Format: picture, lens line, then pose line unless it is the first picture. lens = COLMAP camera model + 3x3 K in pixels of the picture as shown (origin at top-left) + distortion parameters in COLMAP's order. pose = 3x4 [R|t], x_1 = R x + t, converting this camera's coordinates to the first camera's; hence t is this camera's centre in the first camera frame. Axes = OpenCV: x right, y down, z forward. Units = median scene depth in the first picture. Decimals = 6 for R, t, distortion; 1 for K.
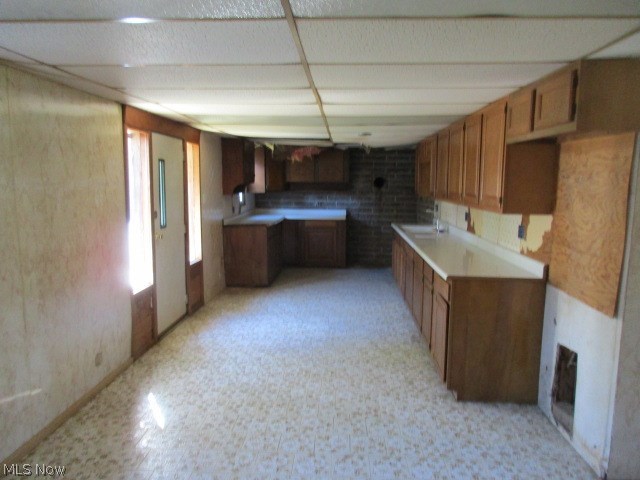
lens RADIAL K [[473.5, 0, 320.0], [0, 473.5, 240.0], [0, 0, 1]] dist [-0.008424, 0.010242]
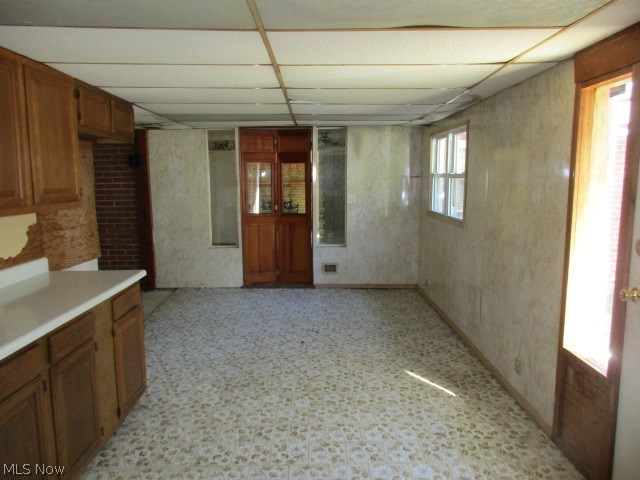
lens RADIAL K [[473.5, 0, 320.0], [0, 473.5, 240.0], [0, 0, 1]] dist [-0.008424, 0.010242]
pose [[-0.997936, 0.003956, -0.064096, -0.025241], [-0.012291, 0.967883, 0.251102, -0.232053], [0.063031, 0.251372, -0.965836, 1.955817]]
